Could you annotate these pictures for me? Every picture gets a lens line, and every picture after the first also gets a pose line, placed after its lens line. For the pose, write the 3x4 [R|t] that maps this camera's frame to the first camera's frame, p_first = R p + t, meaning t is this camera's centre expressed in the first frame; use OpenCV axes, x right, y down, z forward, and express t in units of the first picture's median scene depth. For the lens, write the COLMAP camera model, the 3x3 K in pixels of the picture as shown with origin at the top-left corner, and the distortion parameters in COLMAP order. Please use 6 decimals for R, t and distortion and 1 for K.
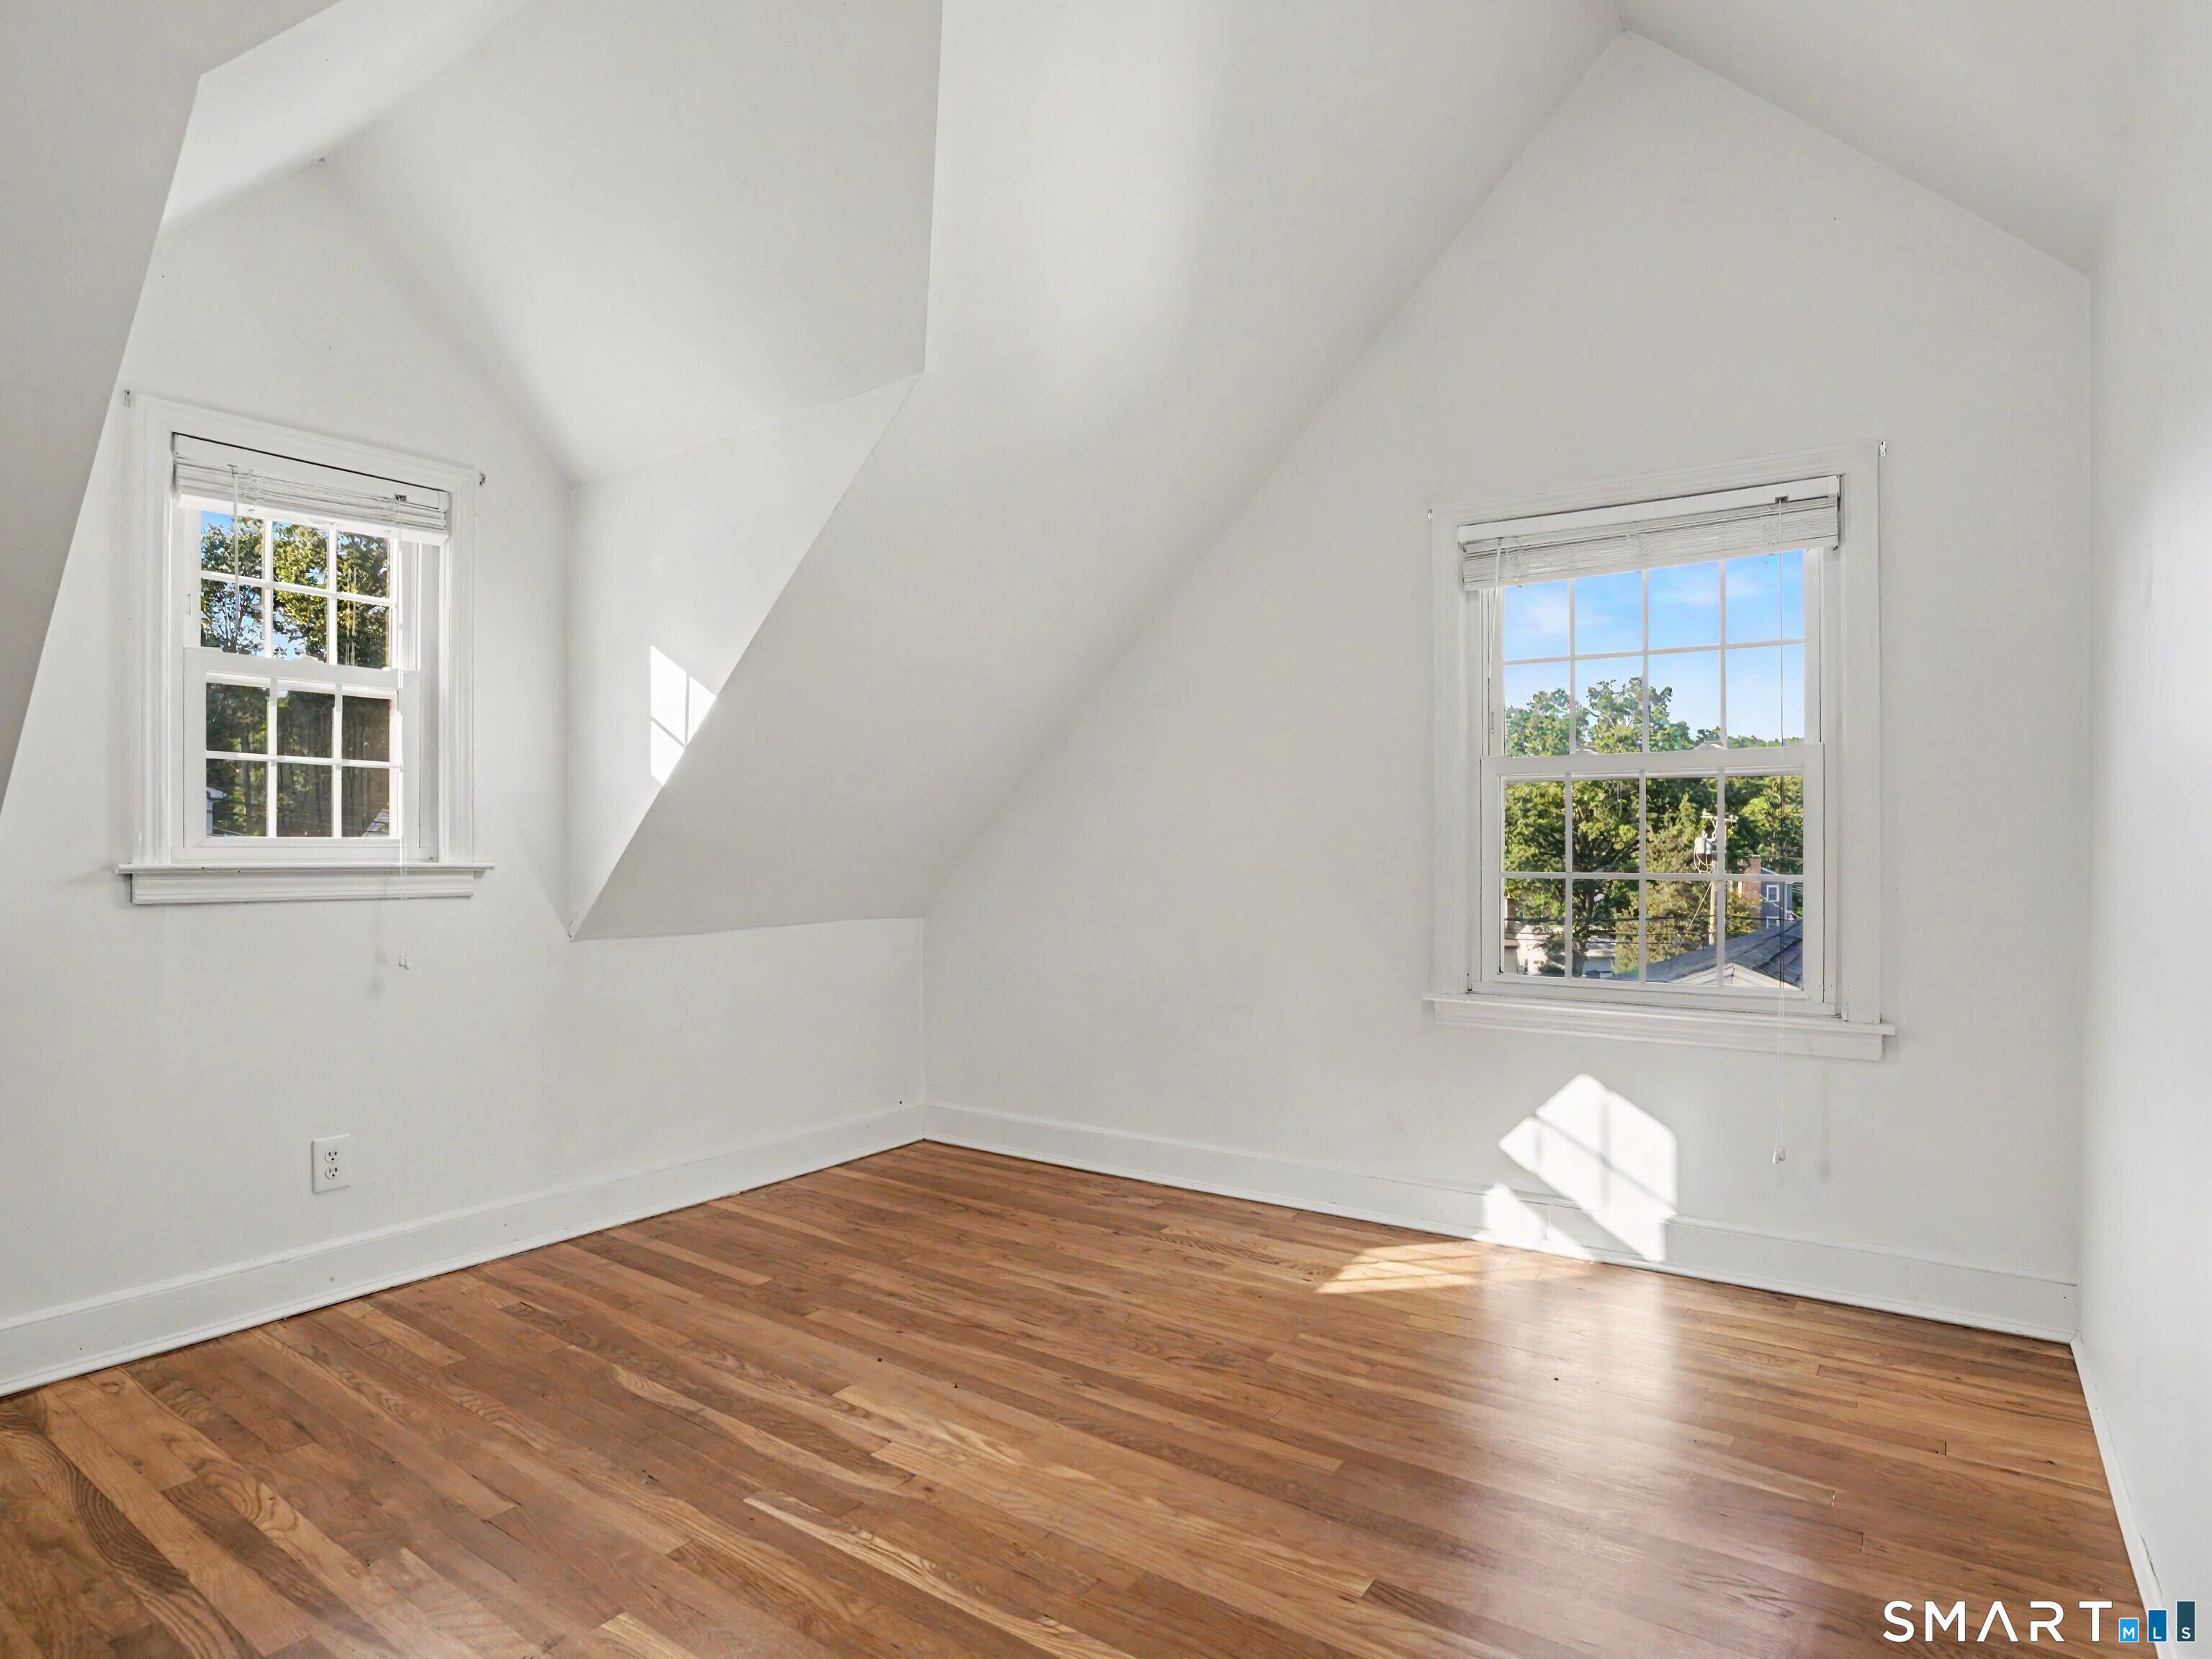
lens RADIAL K [[1239.7, 0, 1088.5], [0, 1239.7, 821.7], [0, 0, 1]] dist [-0.073155, 0.035638]
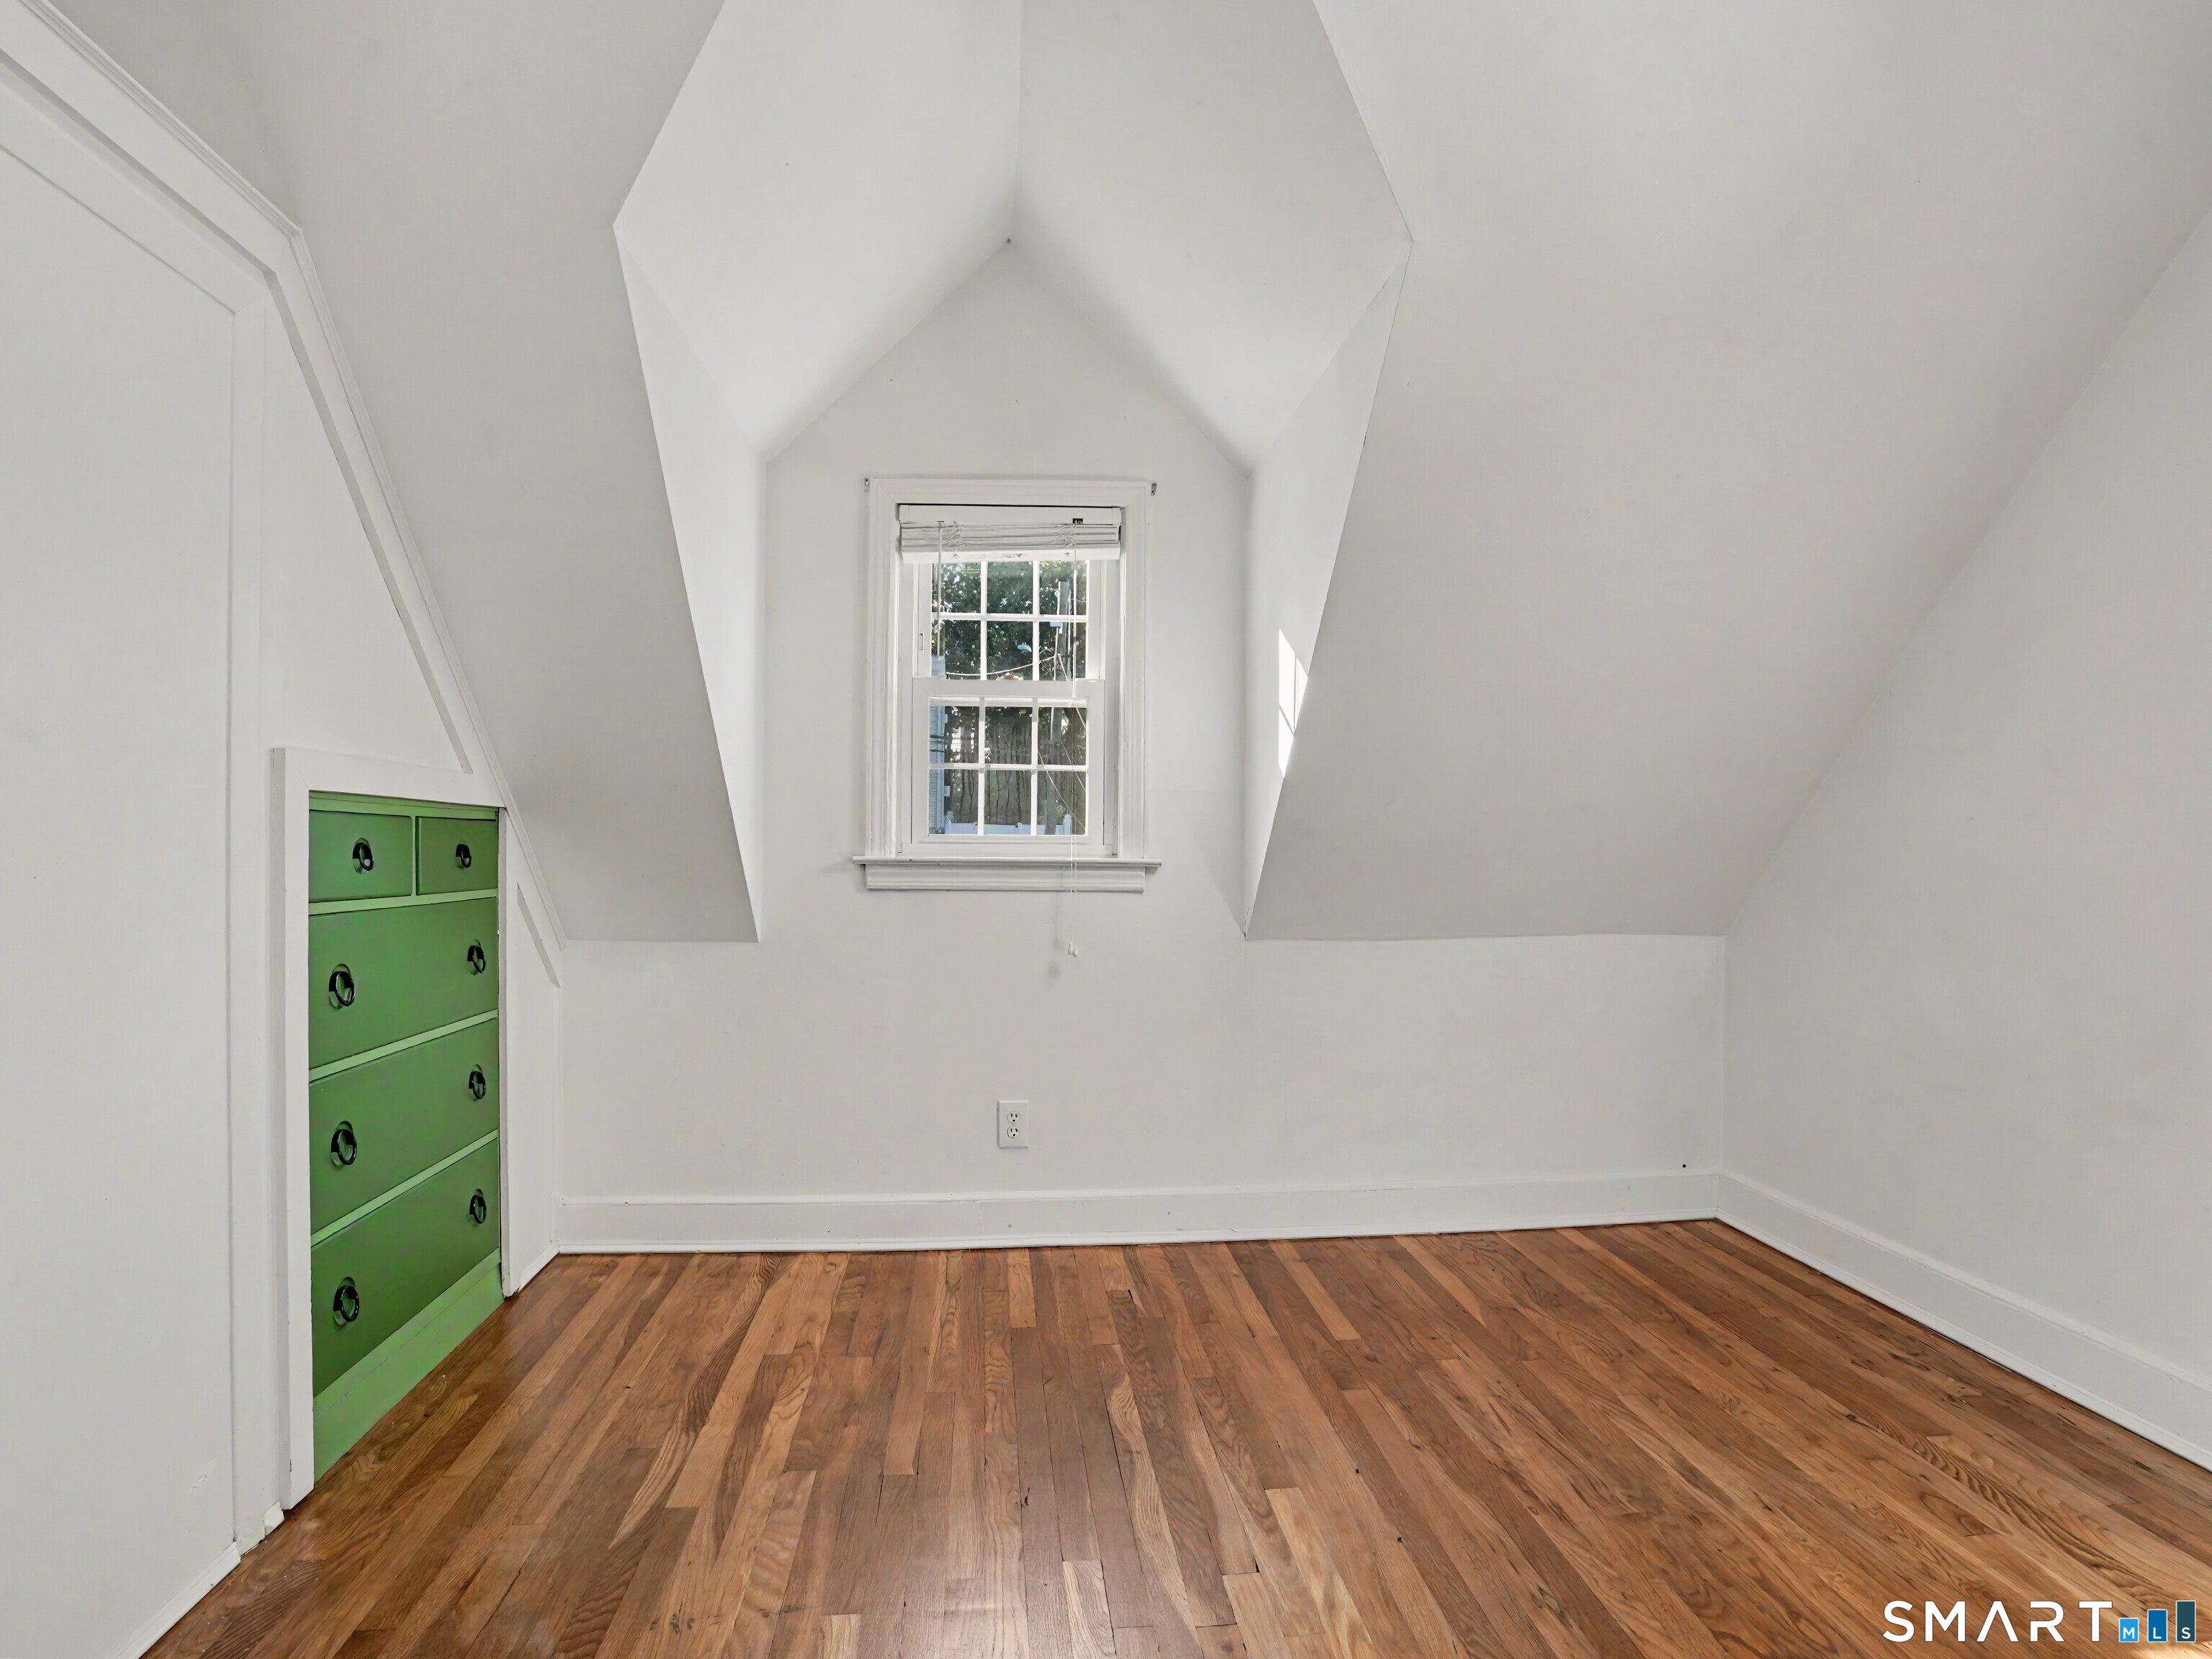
lens RADIAL K [[1239.7, 0, 1115.1], [0, 1239.7, 837.8], [0, 0, 1]] dist [-0.073155, 0.035638]
pose [[0.652388, -0.003847, -0.757875, 0.296626], [0.011397, 0.999924, 0.004735, 0.011238], [0.757799, -0.011727, 0.652382, 0.309246]]
